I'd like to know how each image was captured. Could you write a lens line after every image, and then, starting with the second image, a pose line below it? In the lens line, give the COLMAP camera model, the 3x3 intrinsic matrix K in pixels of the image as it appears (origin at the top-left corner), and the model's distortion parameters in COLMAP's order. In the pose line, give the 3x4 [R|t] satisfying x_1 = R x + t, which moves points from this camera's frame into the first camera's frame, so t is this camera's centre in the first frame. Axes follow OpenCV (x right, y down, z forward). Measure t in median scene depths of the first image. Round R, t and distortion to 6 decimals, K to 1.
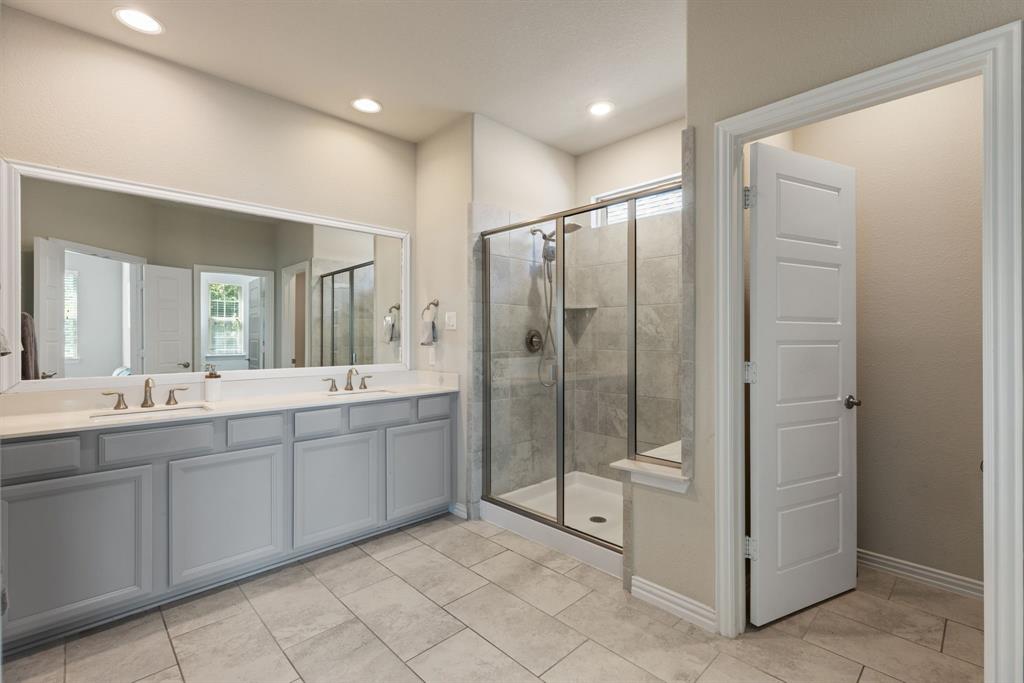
lens RADIAL K [[453.6, 0, 520.6], [0, 453.6, 335.9], [0, 0, 1]] dist [0.004605, 0.000326]
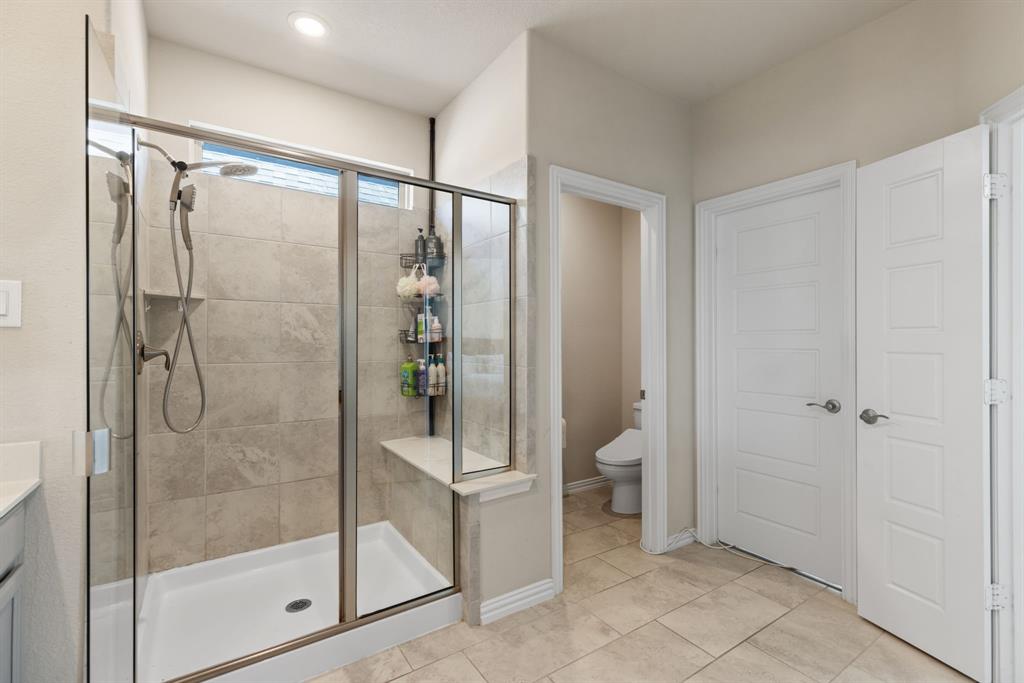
lens RADIAL K [[461.5, 0, 517.6], [0, 461.5, 336.8], [0, 0, 1]] dist [0.006549, 0.000271]
pose [[0.182417, 0.013713, 0.983126, -0.584808], [-0.005619, 0.999901, -0.012904, -0.003352], [-0.983205, -0.003171, 0.182476, 0.661581]]
